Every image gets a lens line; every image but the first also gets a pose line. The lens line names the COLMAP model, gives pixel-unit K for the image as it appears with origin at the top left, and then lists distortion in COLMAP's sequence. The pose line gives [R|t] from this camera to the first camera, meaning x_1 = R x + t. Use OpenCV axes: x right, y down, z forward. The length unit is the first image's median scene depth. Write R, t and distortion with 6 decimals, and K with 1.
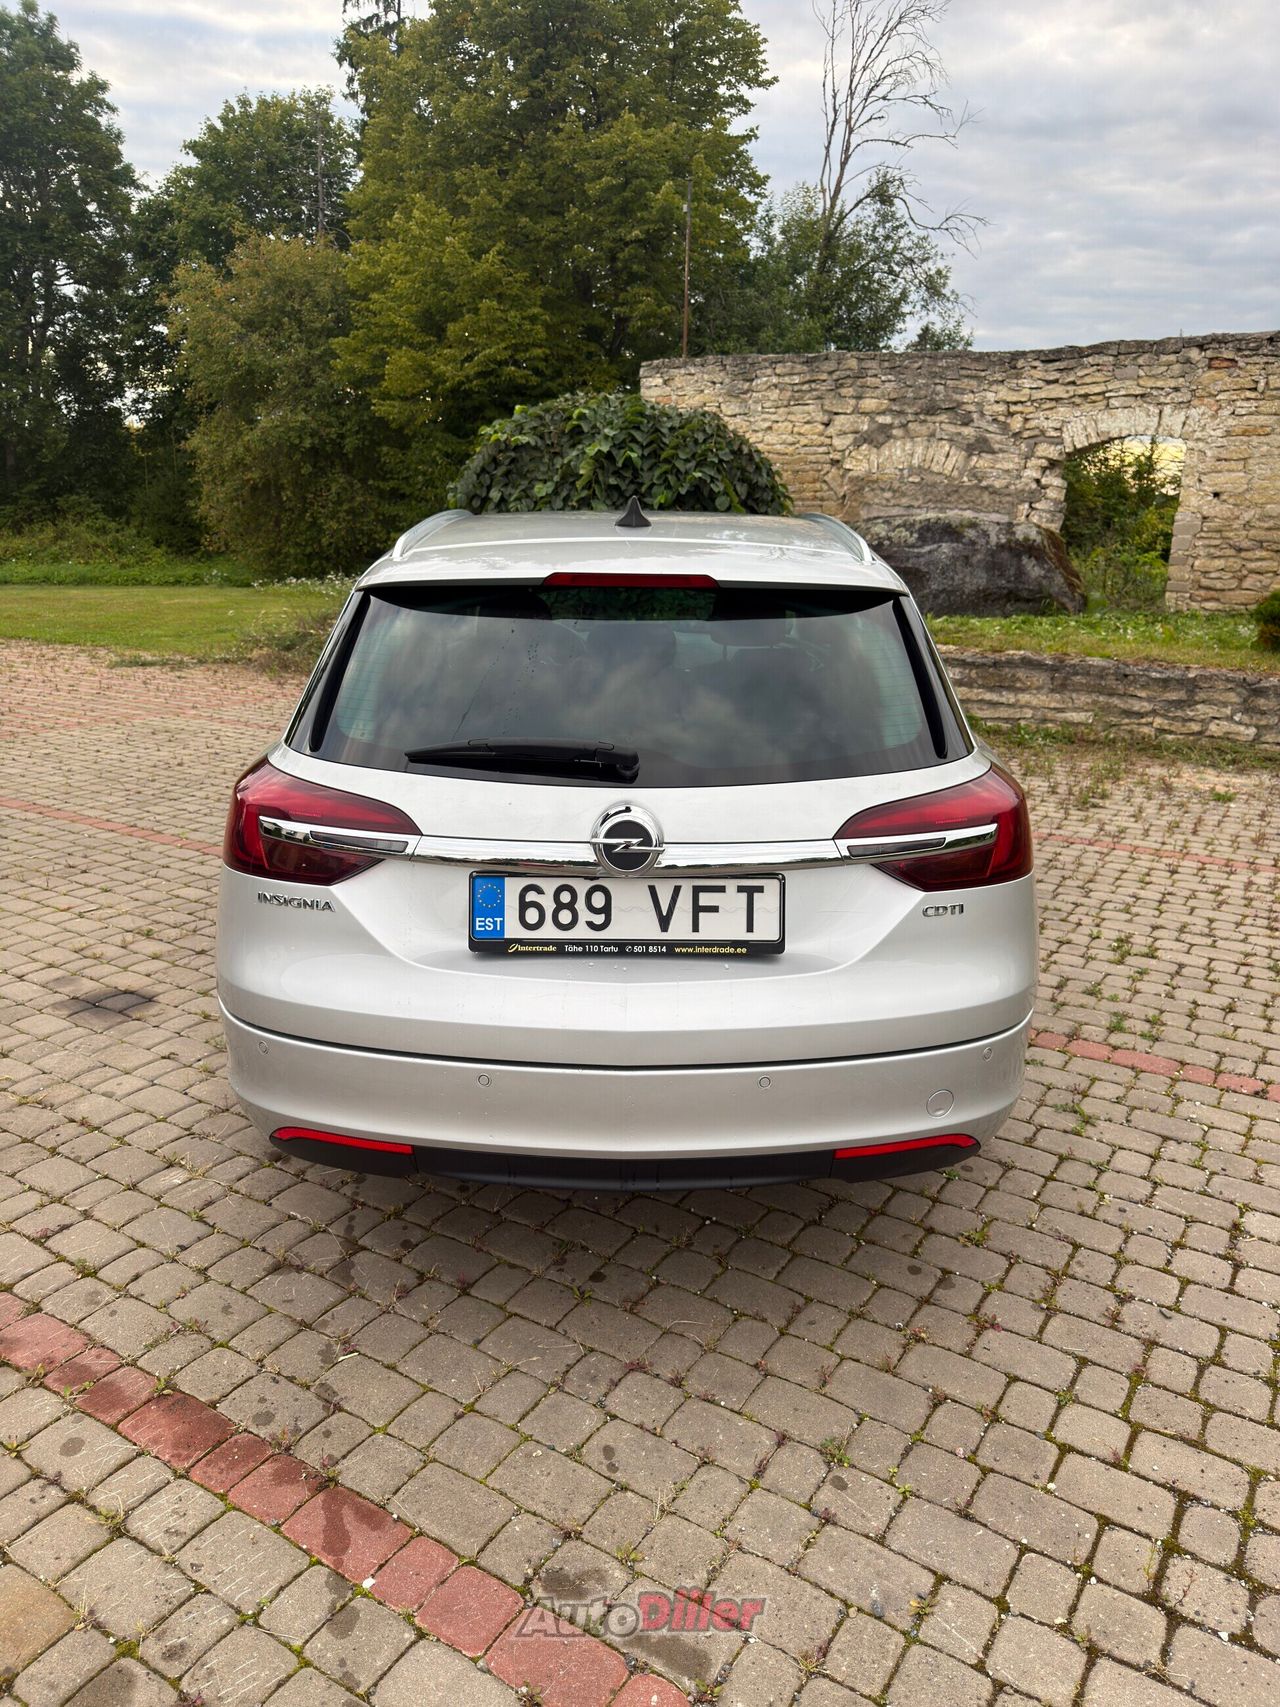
lens RADIAL K [[1224.9, 0, 631.3], [0, 1224.9, 855.8], [0, 0, 1]] dist [0.016429, -0.026966]
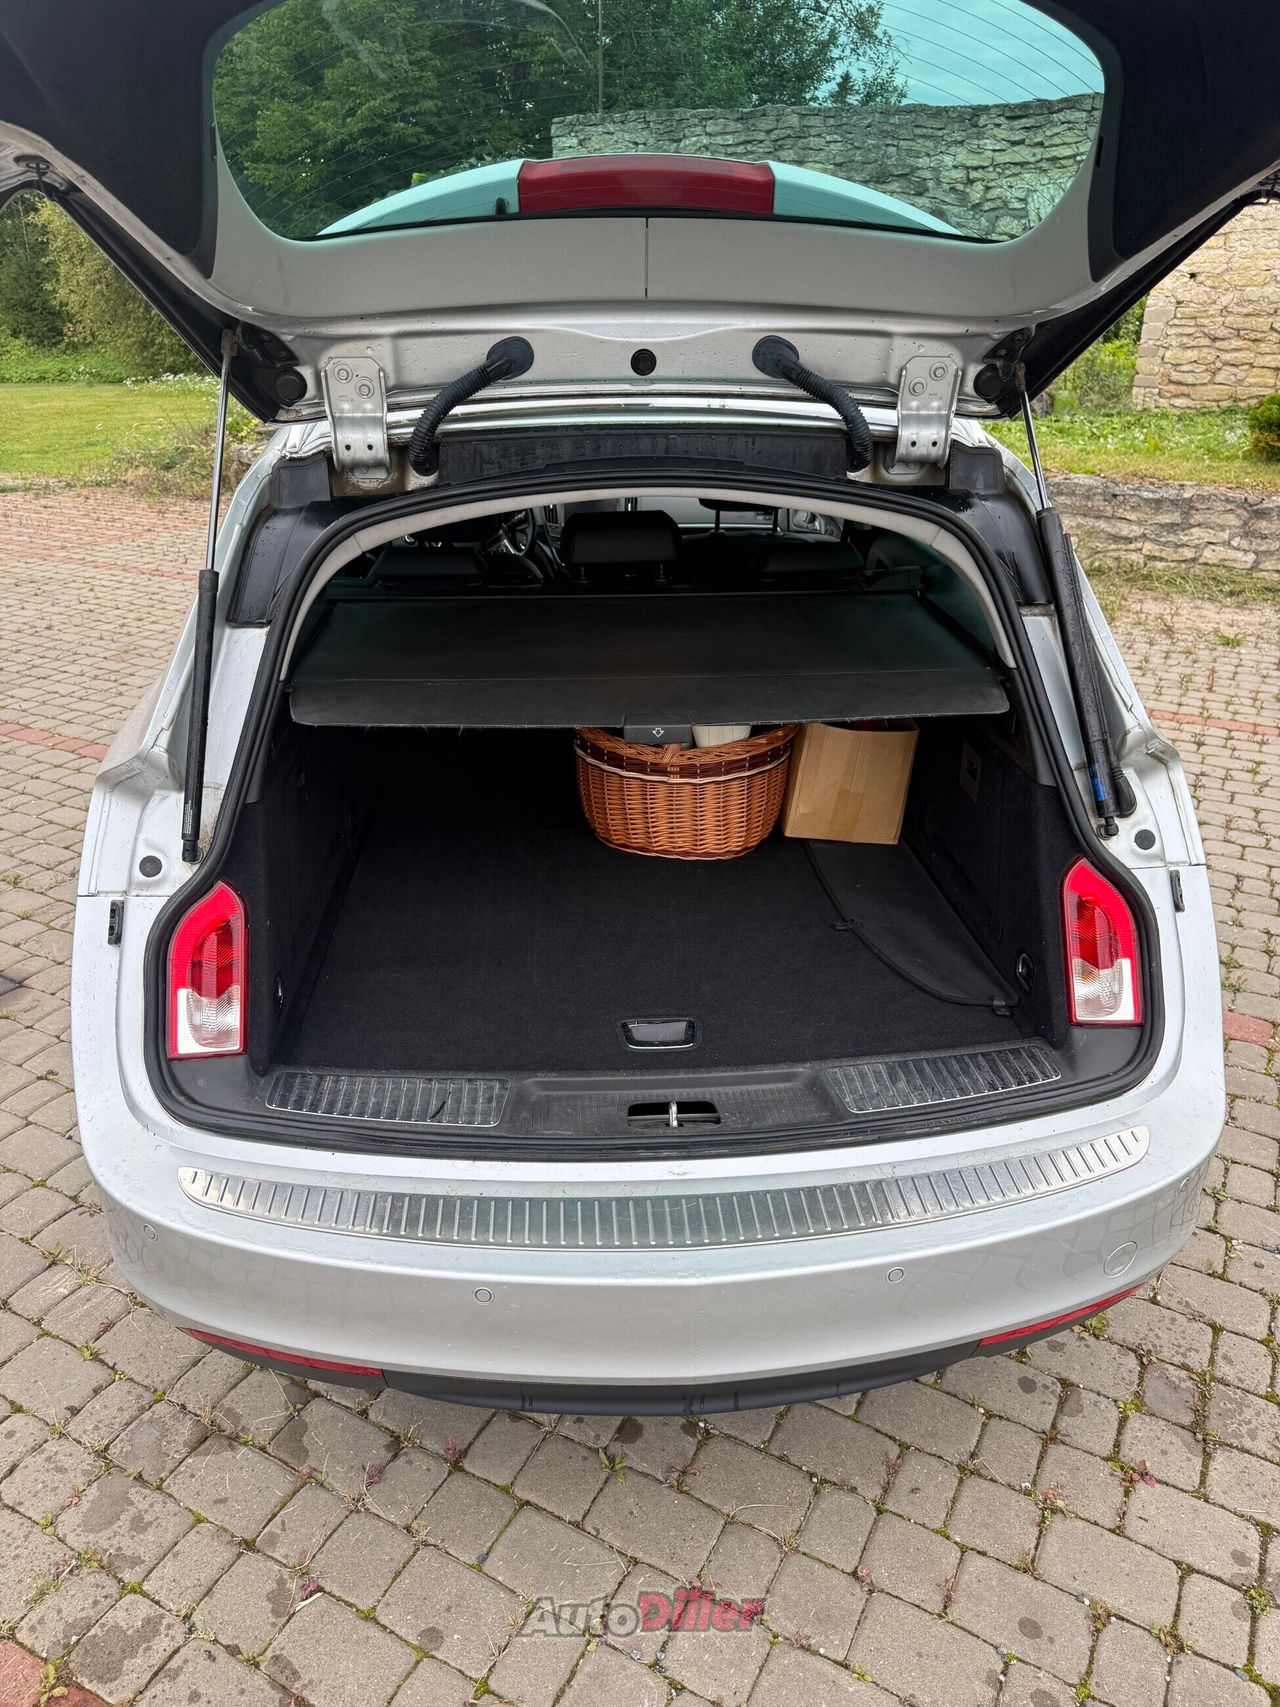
lens RADIAL K [[1224.9, 0, 629.5], [0, 1224.9, 846.2], [0, 0, 1]] dist [0.016429, -0.026966]
pose [[0.997400, -0.037323, 0.061645, -0.013858], [0.027343, 0.987466, 0.155448, -0.031028], [-0.066674, -0.153358, 0.985919, 0.068258]]
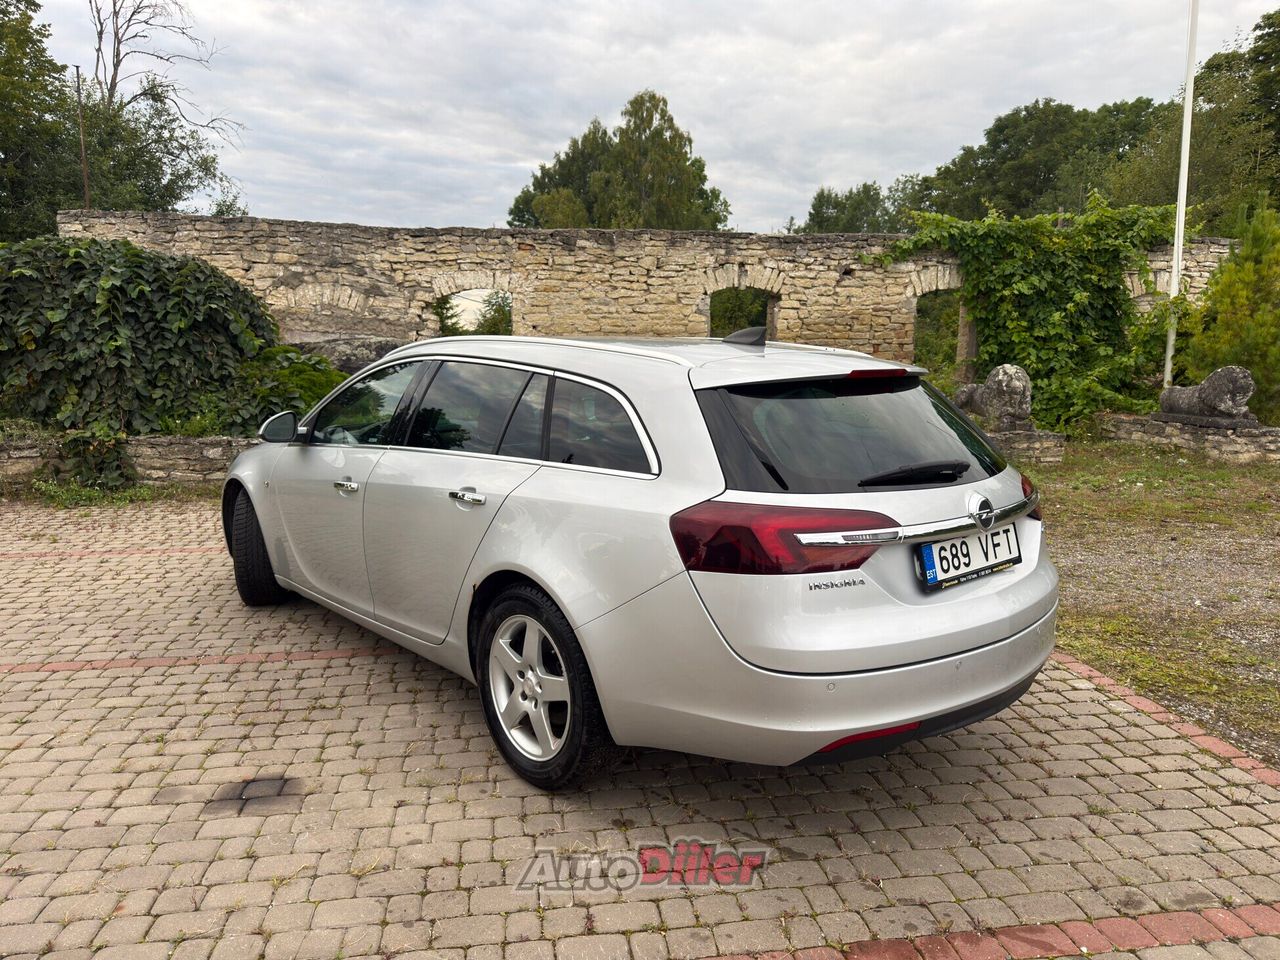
lens RADIAL K [[918.5, 0, 646.7], [0, 918.5, 471.0], [0, 0, 1]] dist [0.016429, -0.026966]
pose [[0.741691, -0.094954, 0.663987, -0.237382], [0.178848, 0.982086, -0.059334, -0.015121], [-0.646458, 0.162760, 0.745386, 0.054270]]
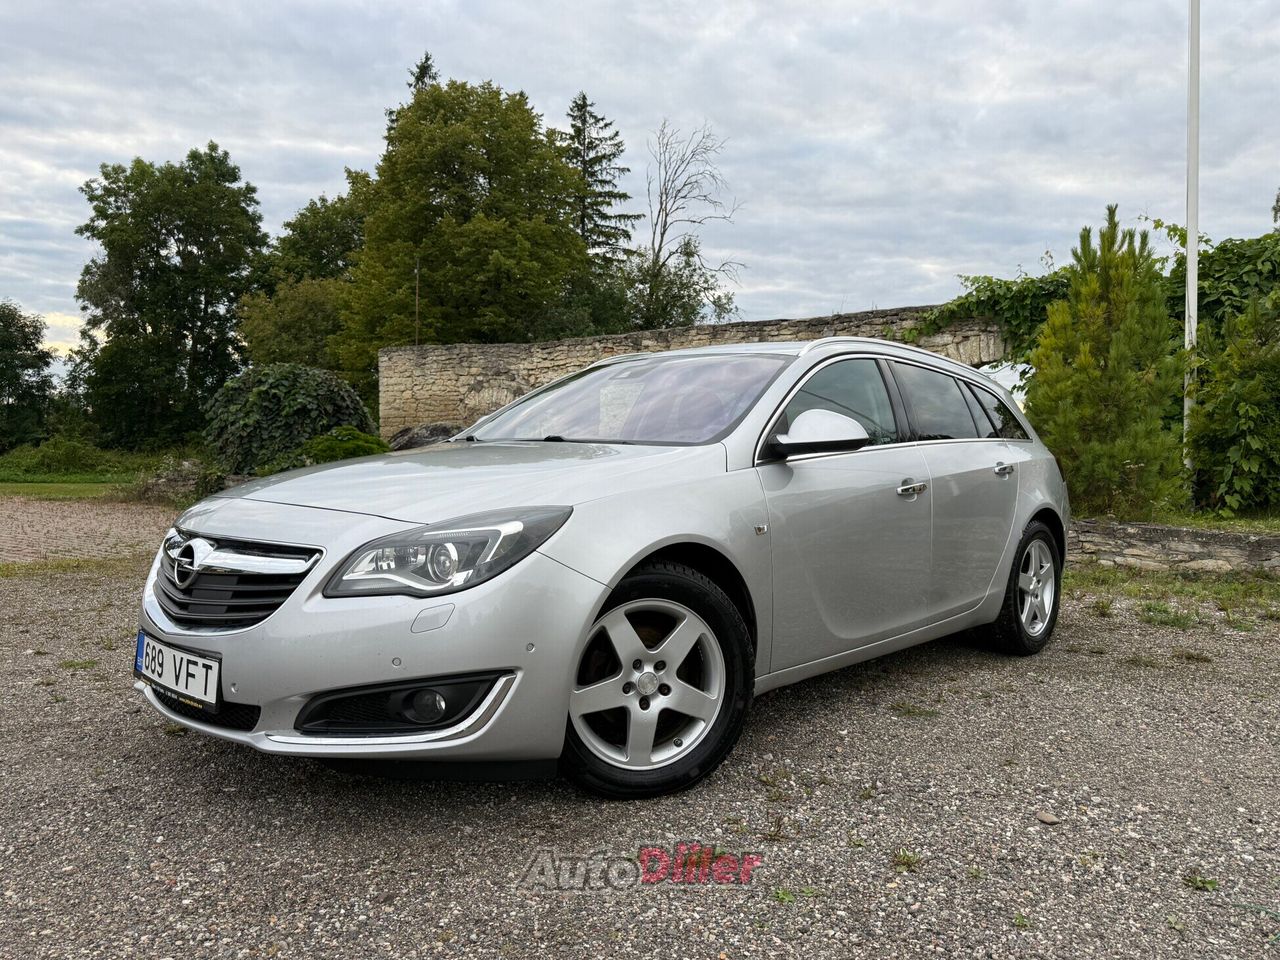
lens RADIAL K [[1001.6, 0, 629.5], [0, 1001.6, 483.6], [0, 0, 1]] dist [-0.011236, -0.020839]
pose [[0.995621, 0.013188, -0.092550, 0.691682], [-0.035705, 0.968591, -0.246082, 0.193839], [0.086398, 0.248308, 0.964820, -0.475374]]
